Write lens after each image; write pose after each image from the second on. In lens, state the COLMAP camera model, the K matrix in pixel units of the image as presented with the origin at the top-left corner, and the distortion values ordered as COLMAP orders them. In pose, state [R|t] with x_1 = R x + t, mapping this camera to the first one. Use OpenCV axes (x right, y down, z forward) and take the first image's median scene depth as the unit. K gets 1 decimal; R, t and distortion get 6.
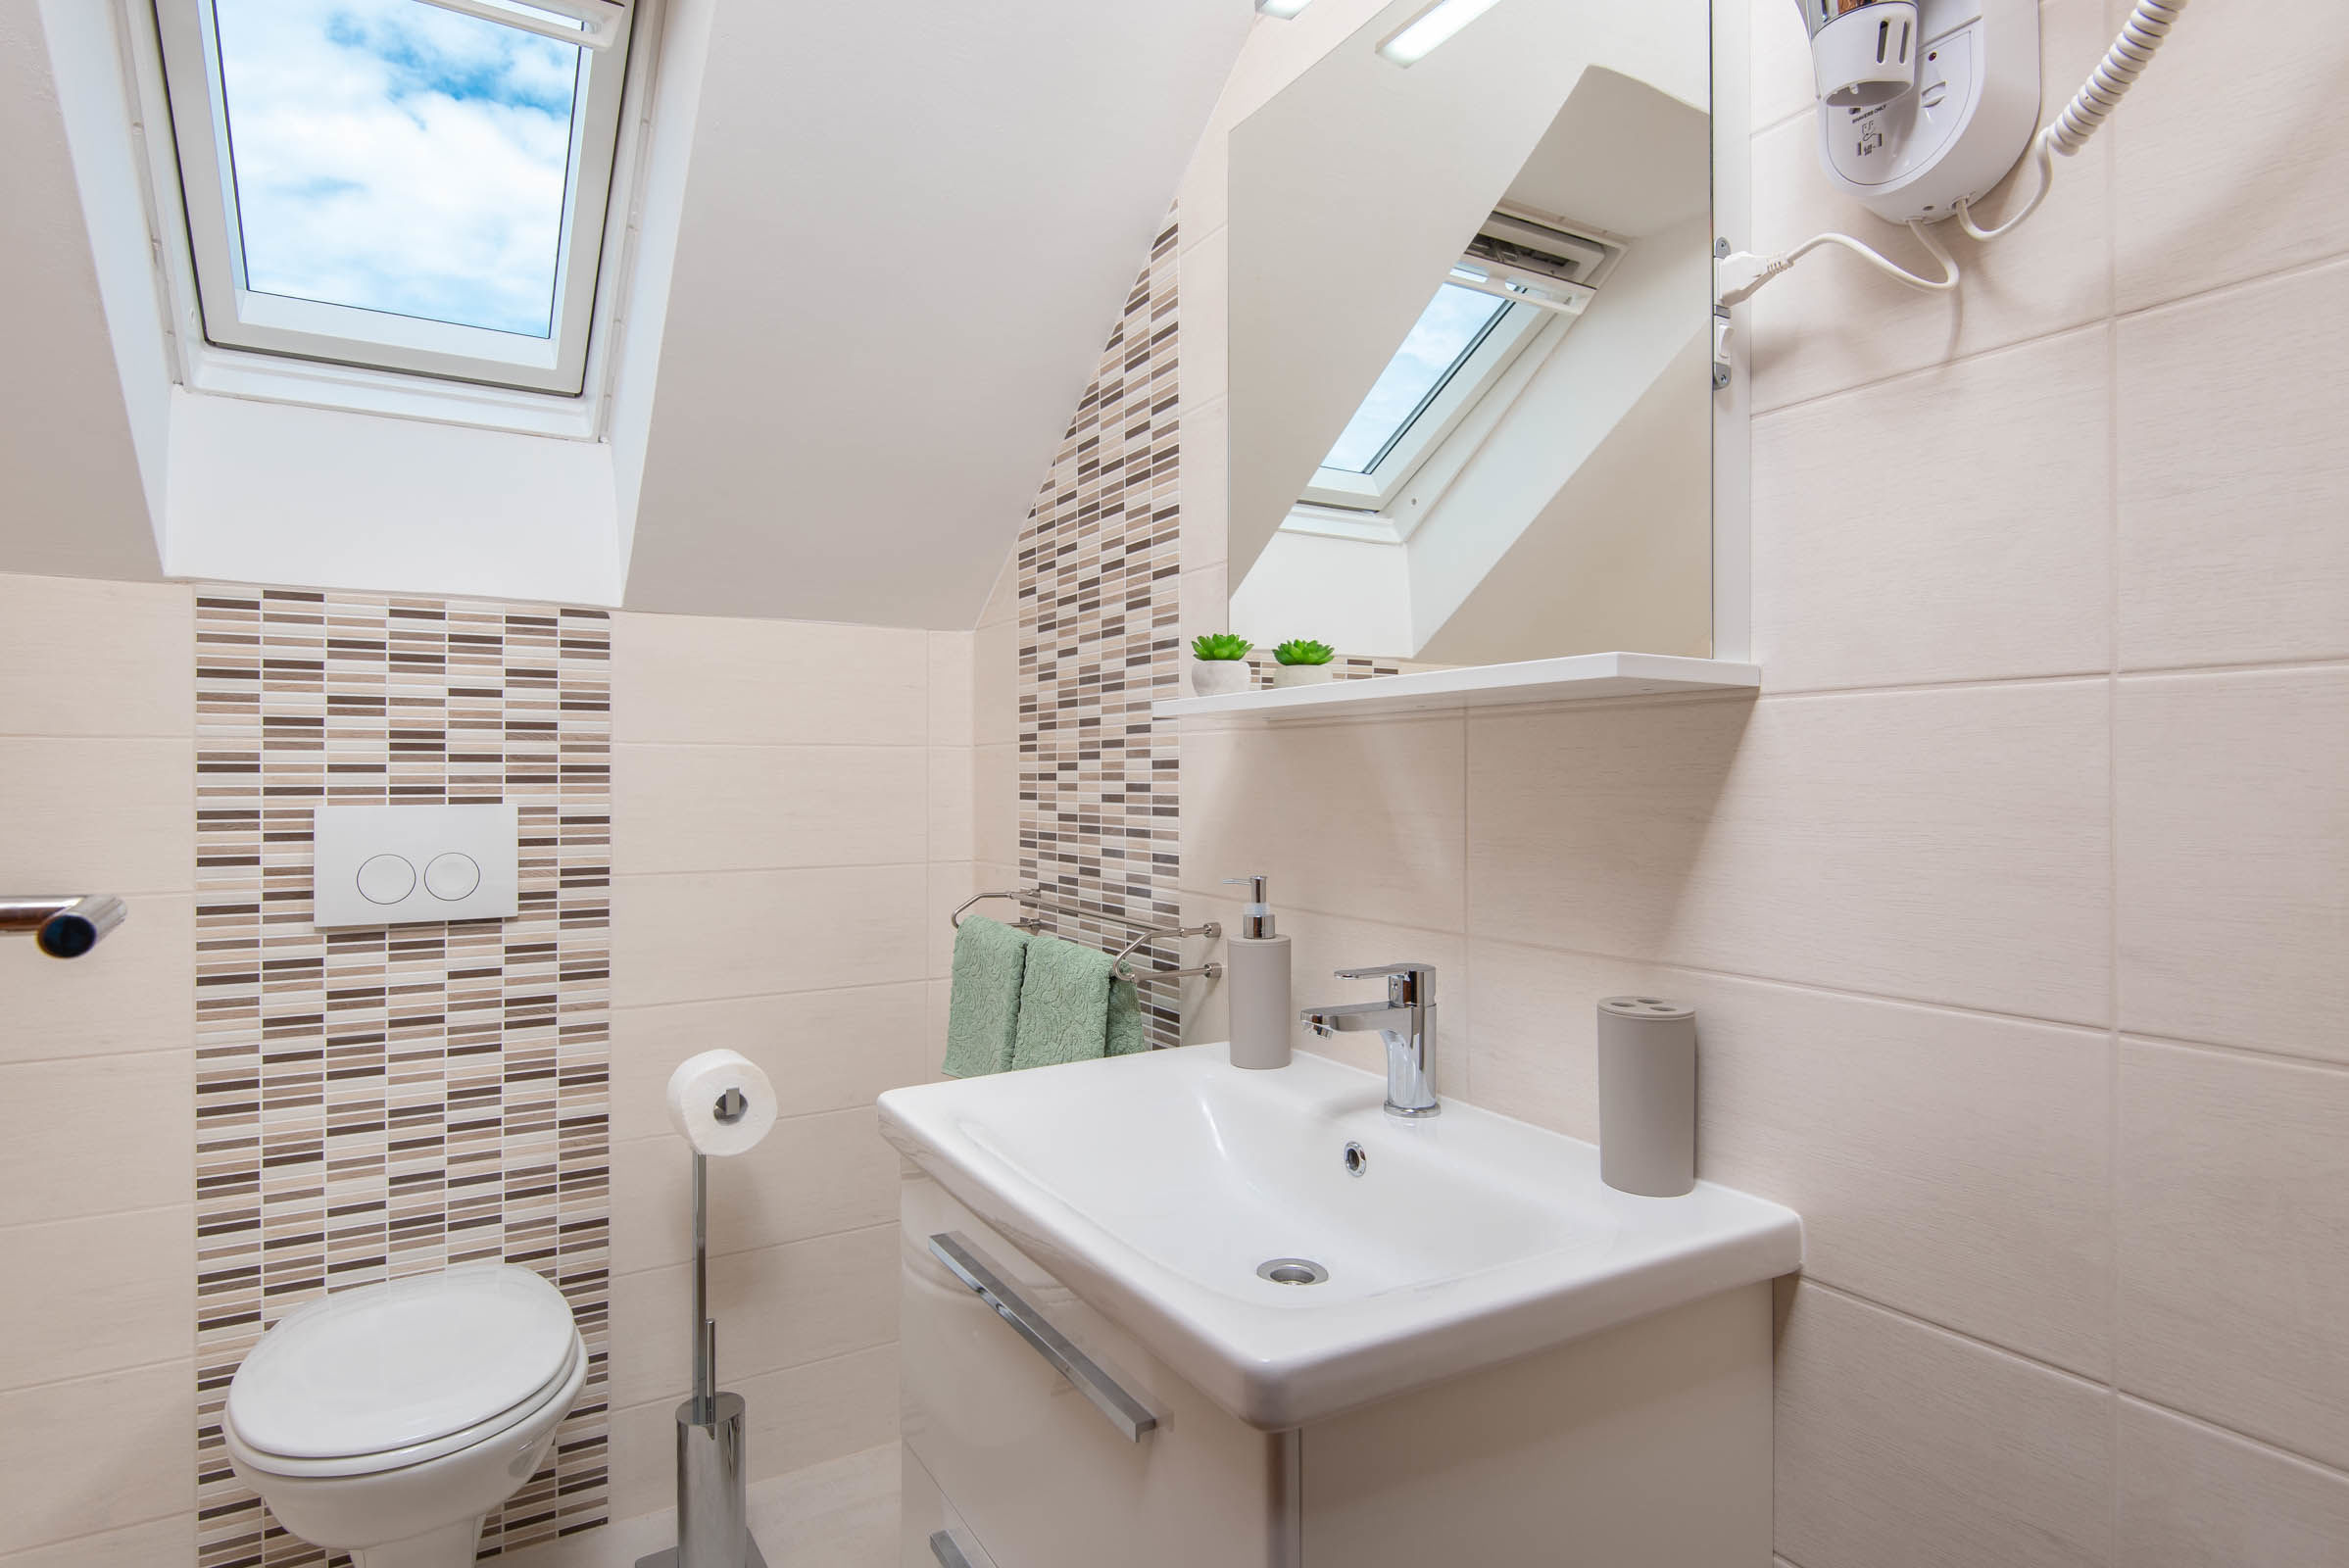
lens RADIAL K [[1263.2, 0, 1178.7], [0, 1263.2, 781.8], [0, 0, 1]] dist [0.001020, 0.000016]
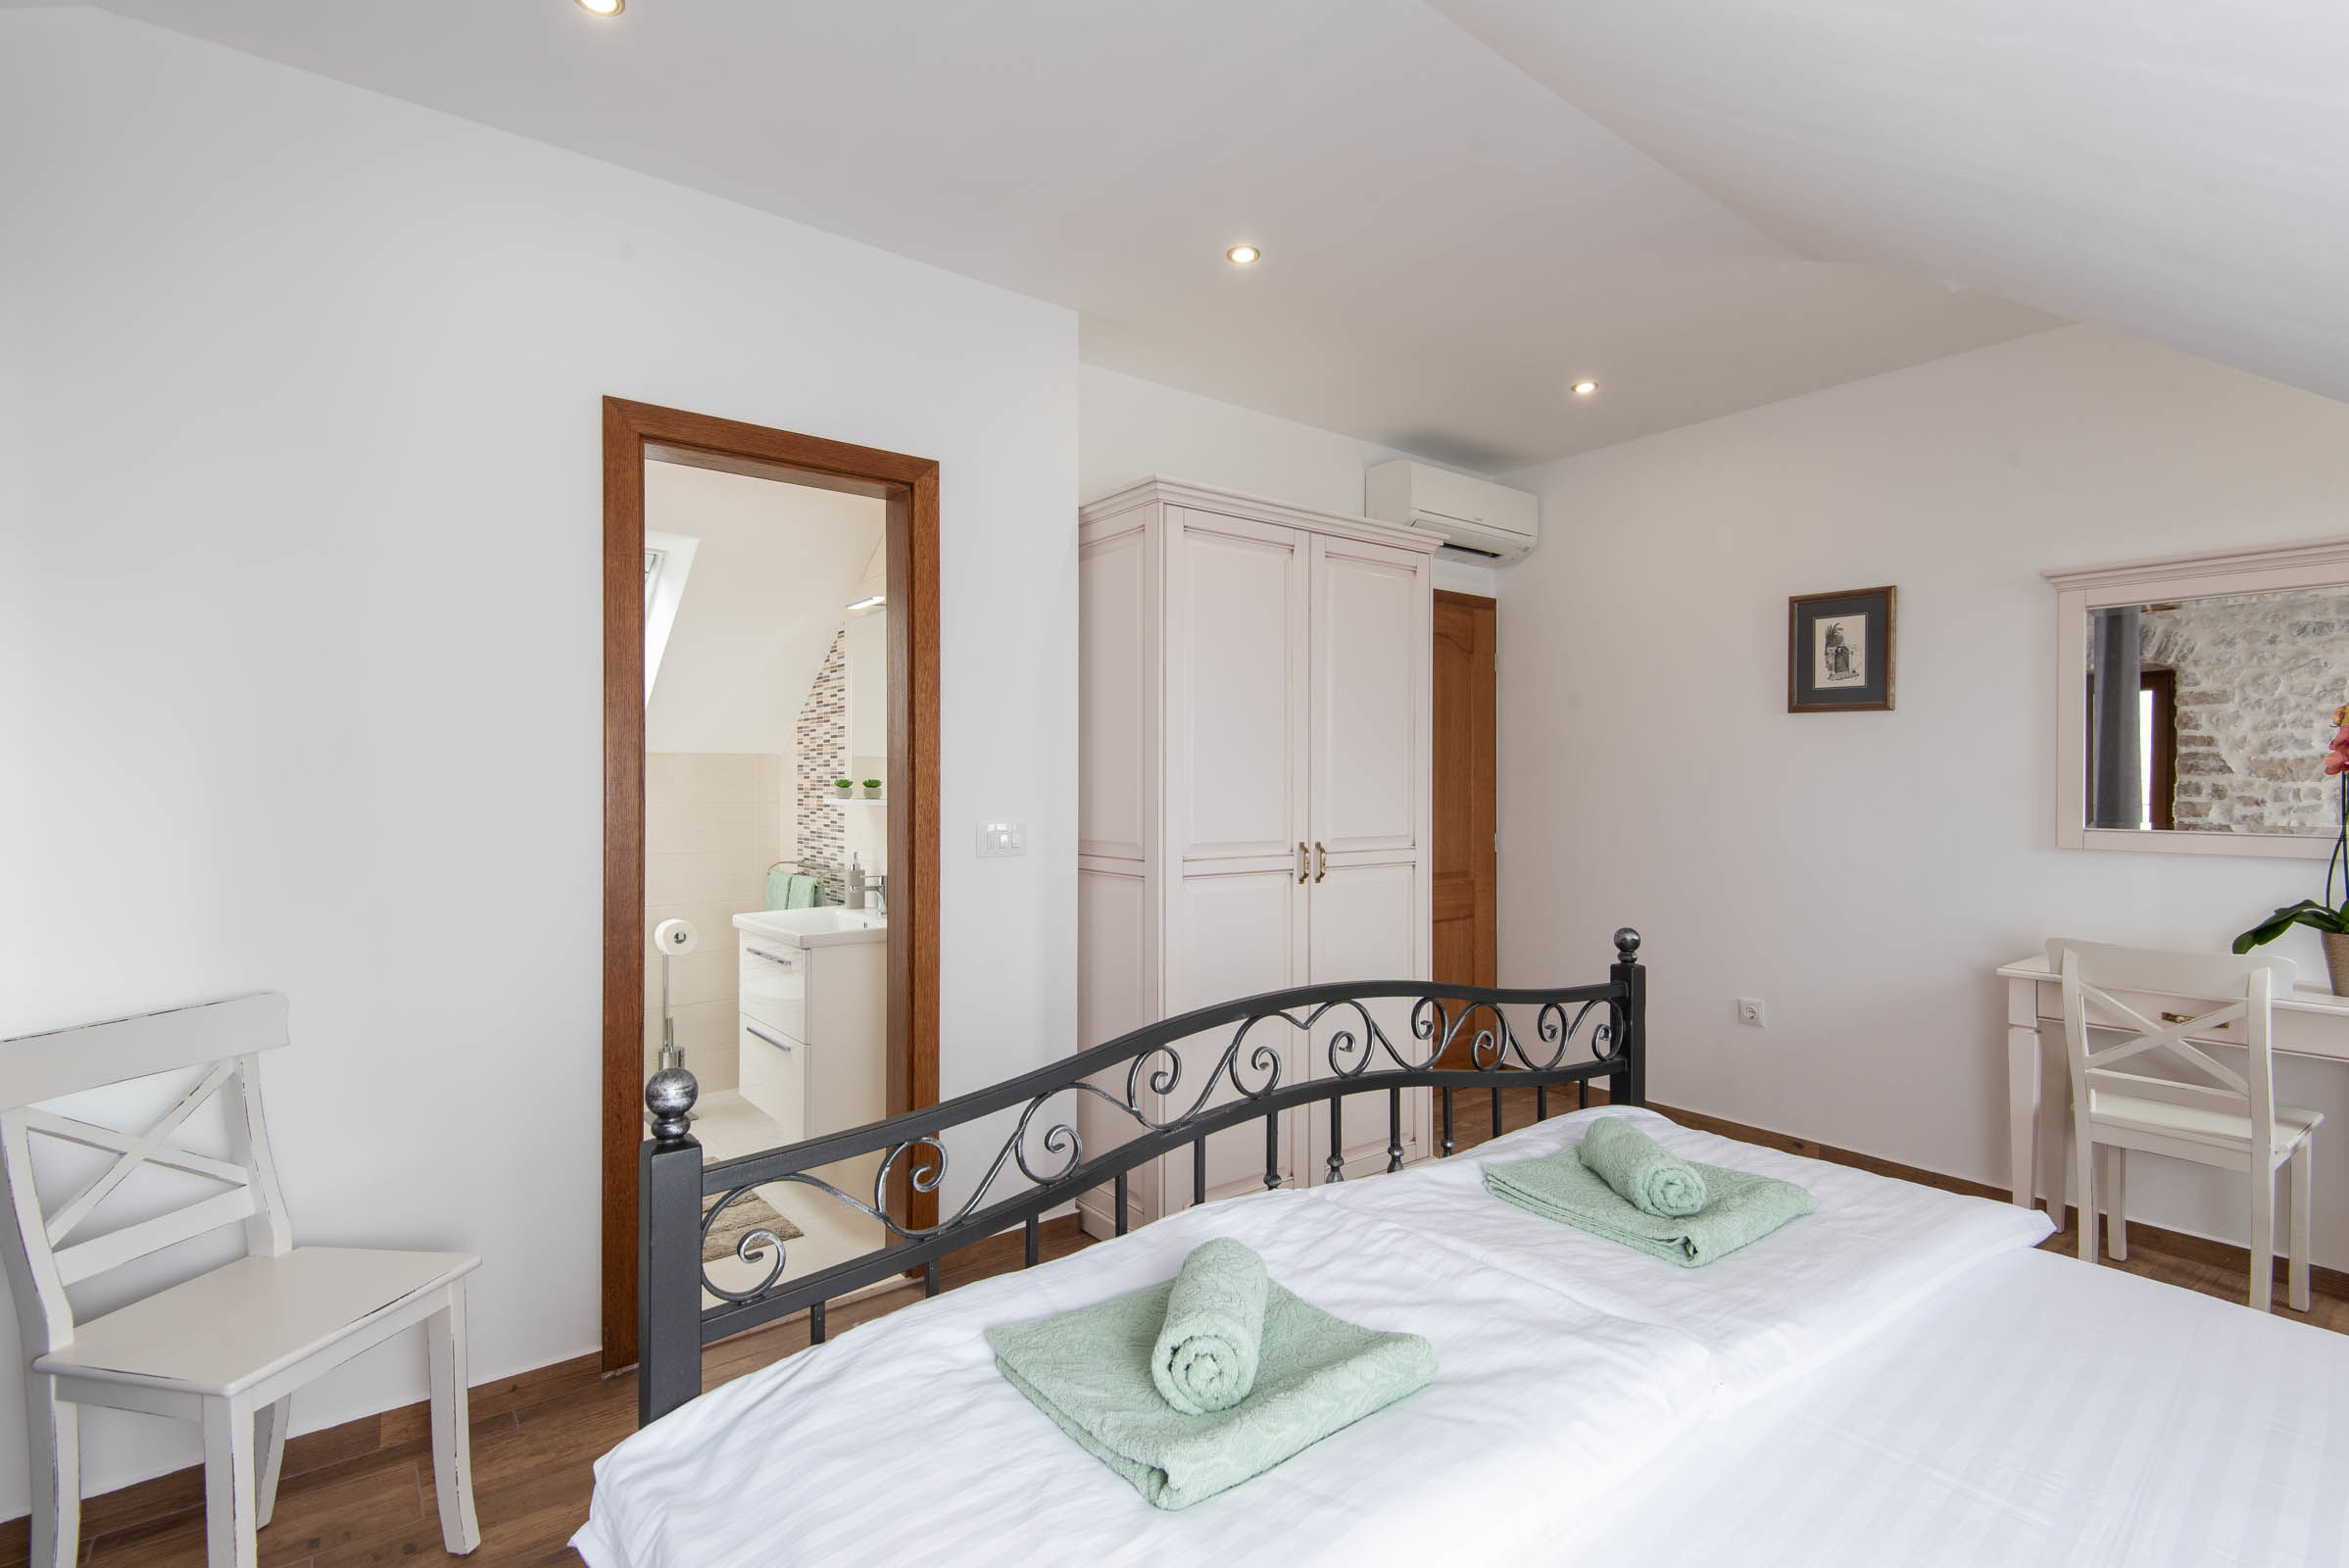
lens RADIAL K [[1085.9, 0, 1171.2], [0, 1085.9, 788.0], [0, 0, 1]] dist [0.002205, -0.002057]
pose [[0.991444, 0.003377, 0.130486, 0.366831], [-0.003570, 0.999993, 0.001247, -0.071418], [-0.130481, -0.001702, 0.991449, -1.382301]]
